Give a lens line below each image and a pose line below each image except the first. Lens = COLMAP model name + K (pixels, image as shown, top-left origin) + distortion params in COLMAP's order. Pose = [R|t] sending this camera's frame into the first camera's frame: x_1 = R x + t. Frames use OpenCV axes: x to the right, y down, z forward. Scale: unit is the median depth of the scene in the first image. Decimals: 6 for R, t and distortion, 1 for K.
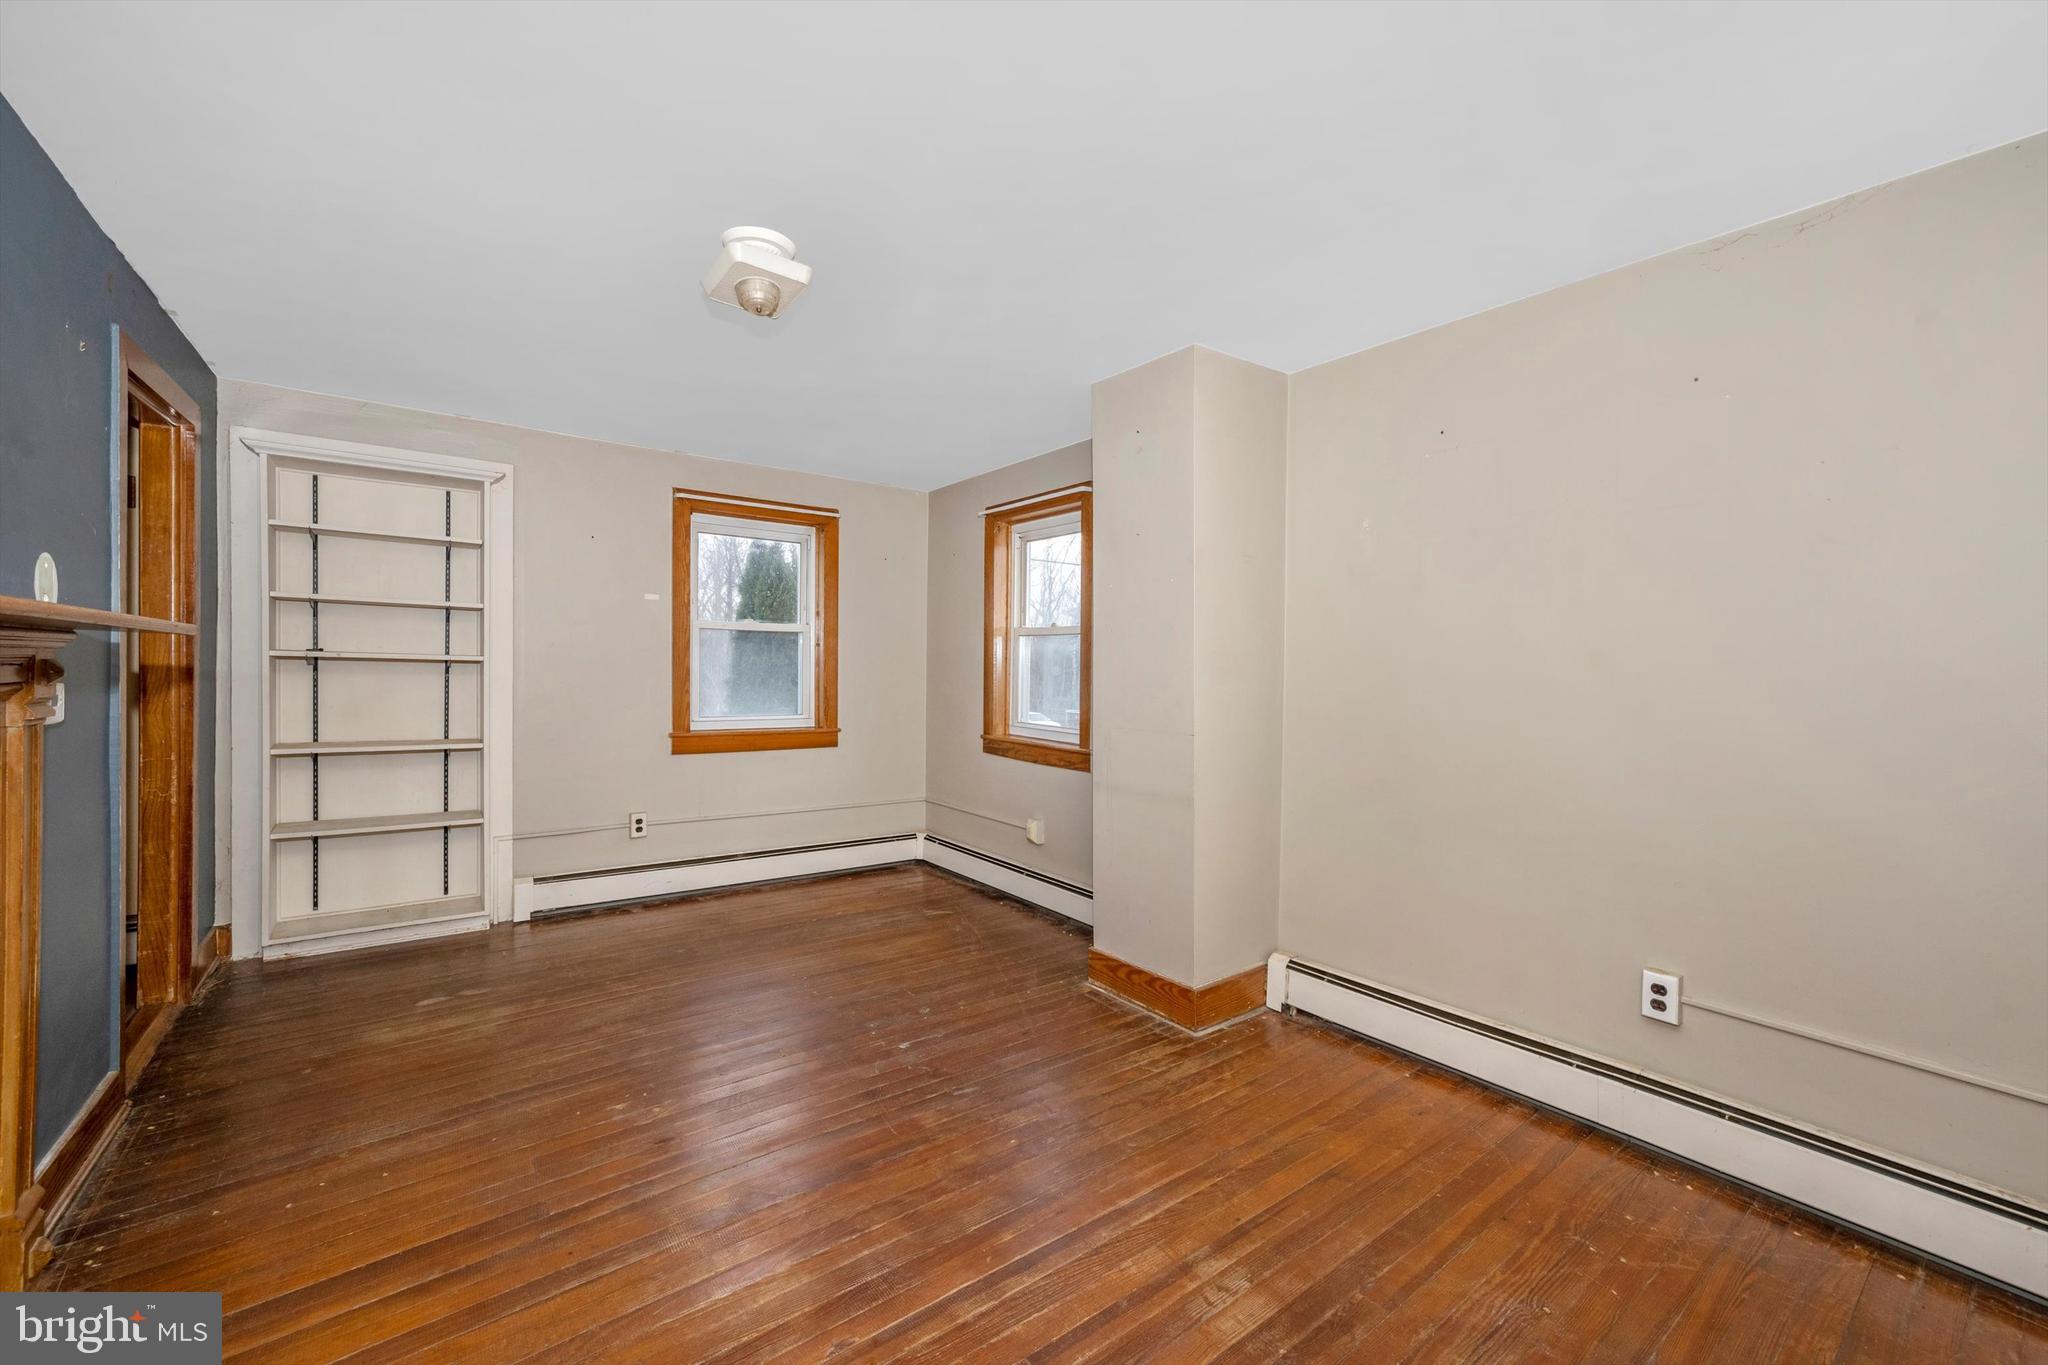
lens RADIAL K [[791.1, 0, 1033.3], [0, 791.1, 664.9], [0, 0, 1]] dist [-0.004573, 0.000310]
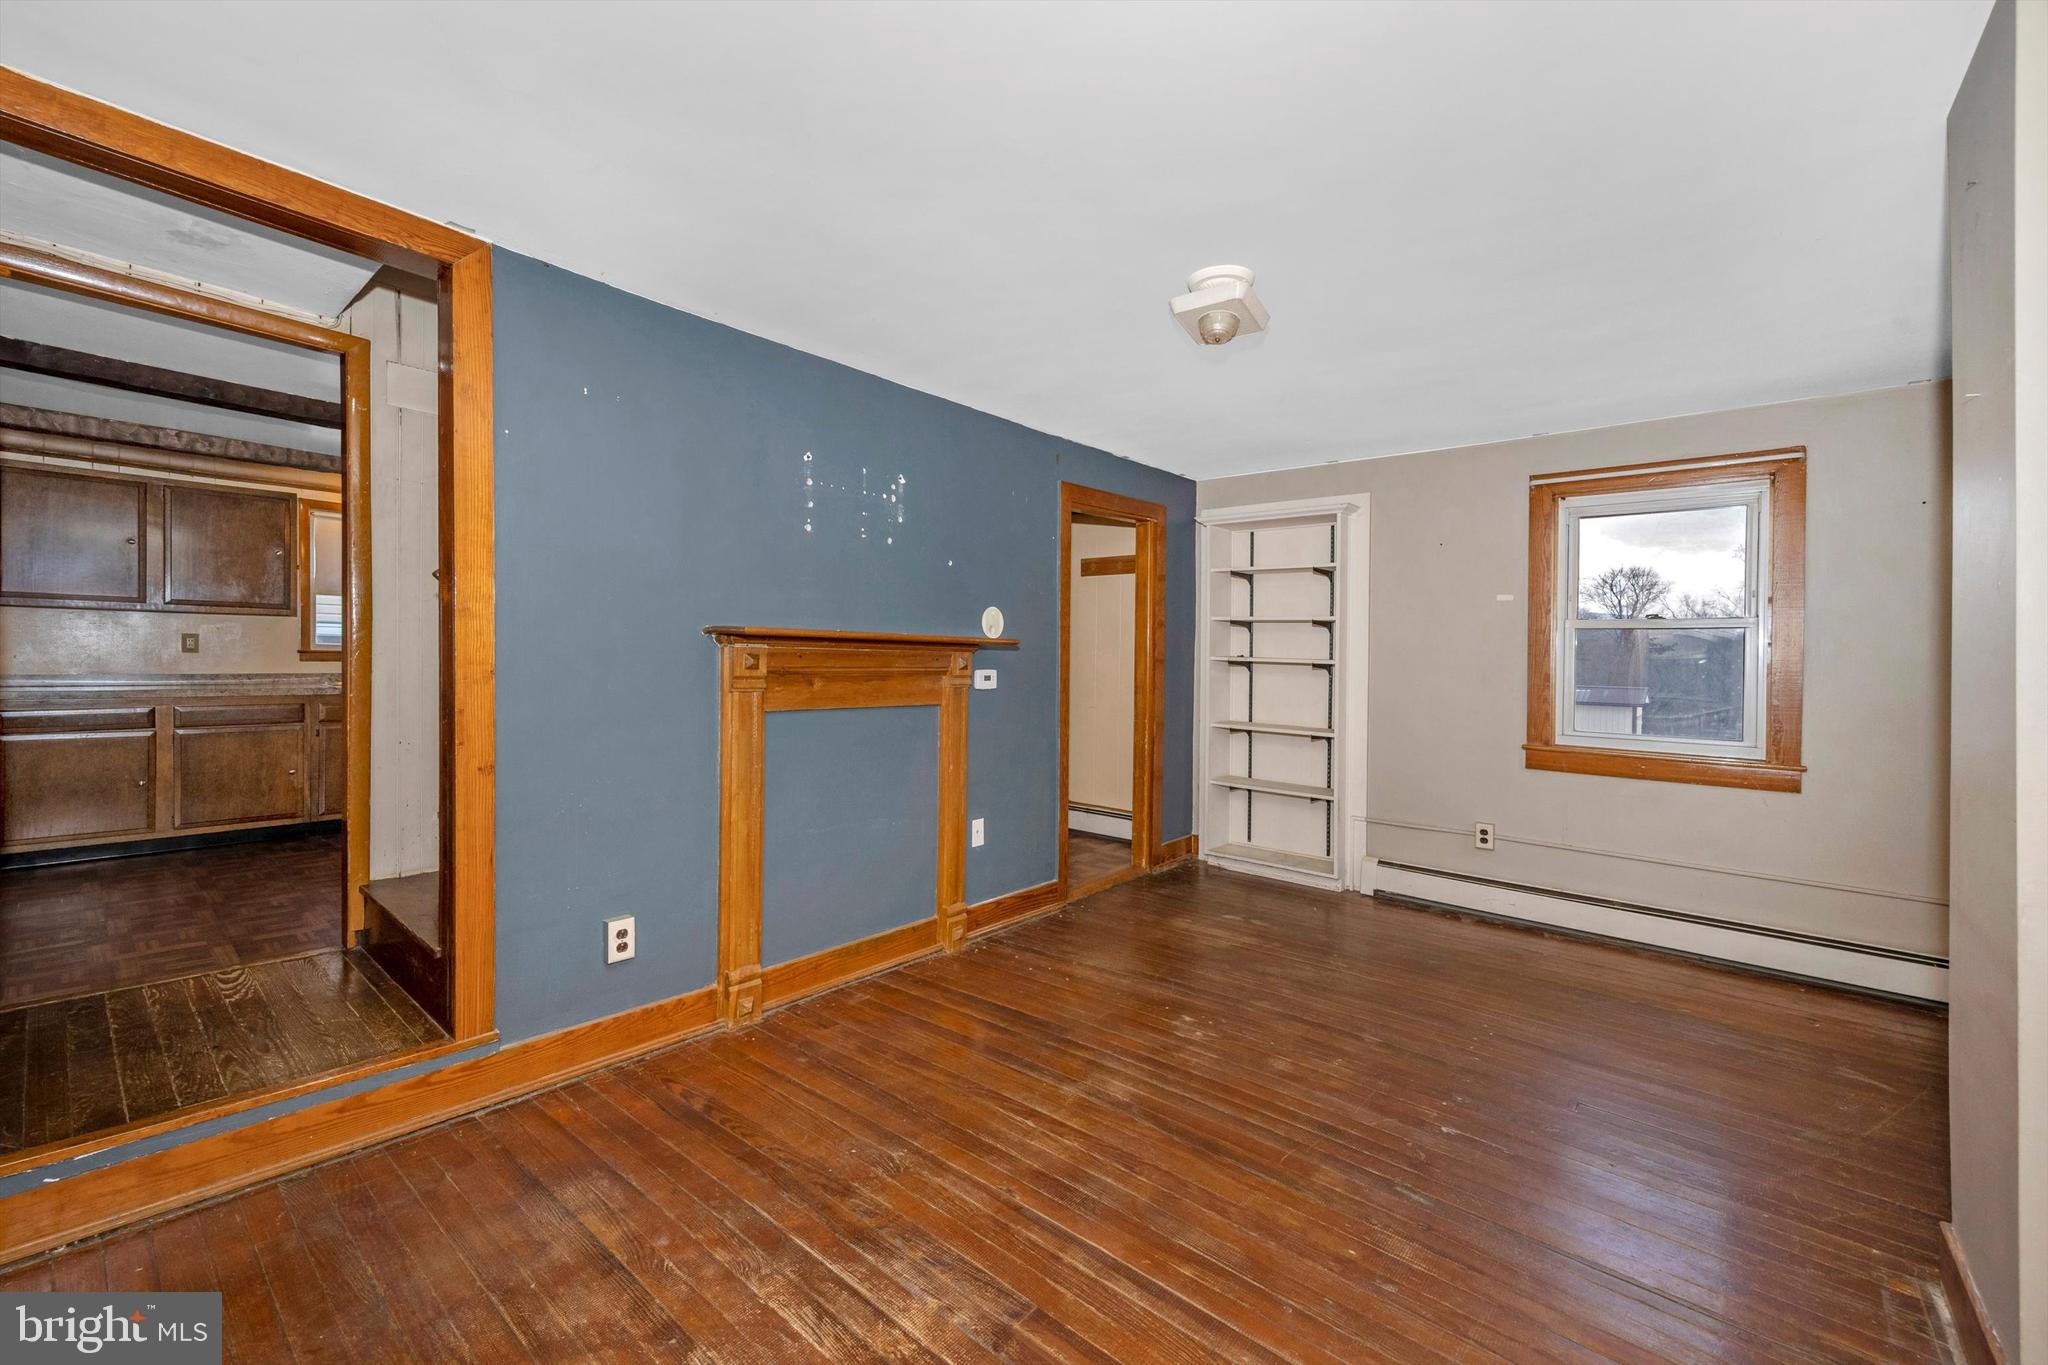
lens RADIAL K [[791.1, 0, 1009.2], [0, 791.1, 671.2], [0, 0, 1]] dist [-0.004573, 0.000310]
pose [[0.240400, 0.008307, -0.970638, 0.349565], [-0.014747, 0.999879, 0.004905, 0.006866], [0.970562, 0.013135, 0.240494, 0.242671]]
